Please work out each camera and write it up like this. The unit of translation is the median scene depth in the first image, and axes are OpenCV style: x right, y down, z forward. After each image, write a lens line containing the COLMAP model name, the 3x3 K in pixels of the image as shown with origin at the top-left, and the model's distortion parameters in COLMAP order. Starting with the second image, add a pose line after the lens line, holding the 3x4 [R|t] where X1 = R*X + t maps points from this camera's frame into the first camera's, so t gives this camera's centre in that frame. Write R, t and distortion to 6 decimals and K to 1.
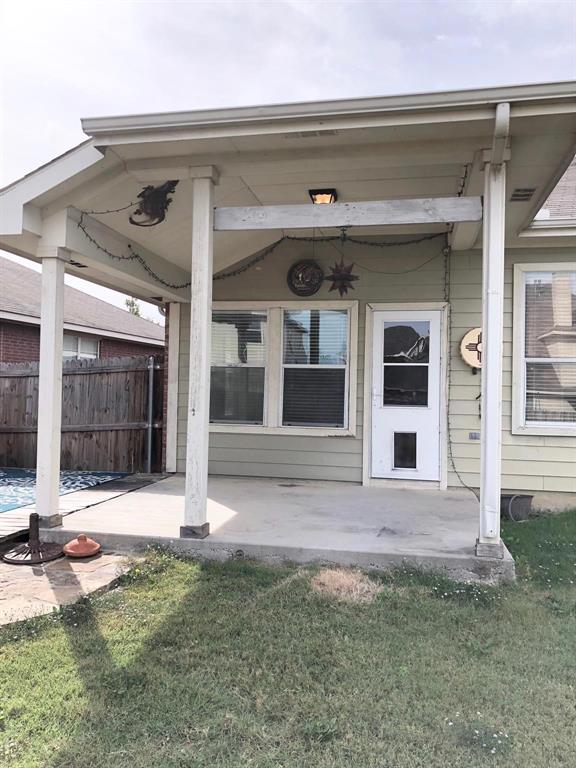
lens RADIAL K [[632.7, 0, 283.2], [0, 632.7, 378.8], [0, 0, 1]] dist [0.026059, -0.022085]
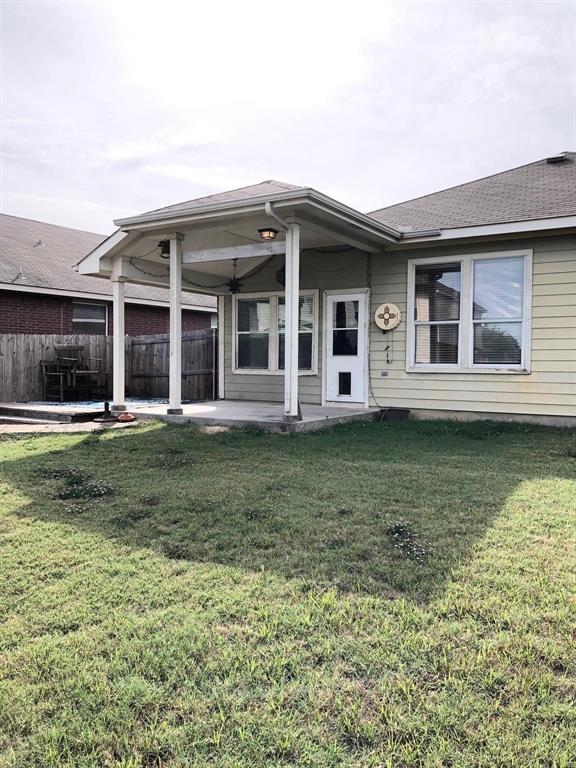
lens RADIAL K [[632.7, 0, 293.0], [0, 632.7, 378.9], [0, 0, 1]] dist [0.026059, -0.022085]
pose [[0.936712, -0.002110, -0.350095, 0.625453], [0.015030, 0.999302, 0.034193, 0.045744], [0.349778, -0.037291, 0.936090, -0.521965]]
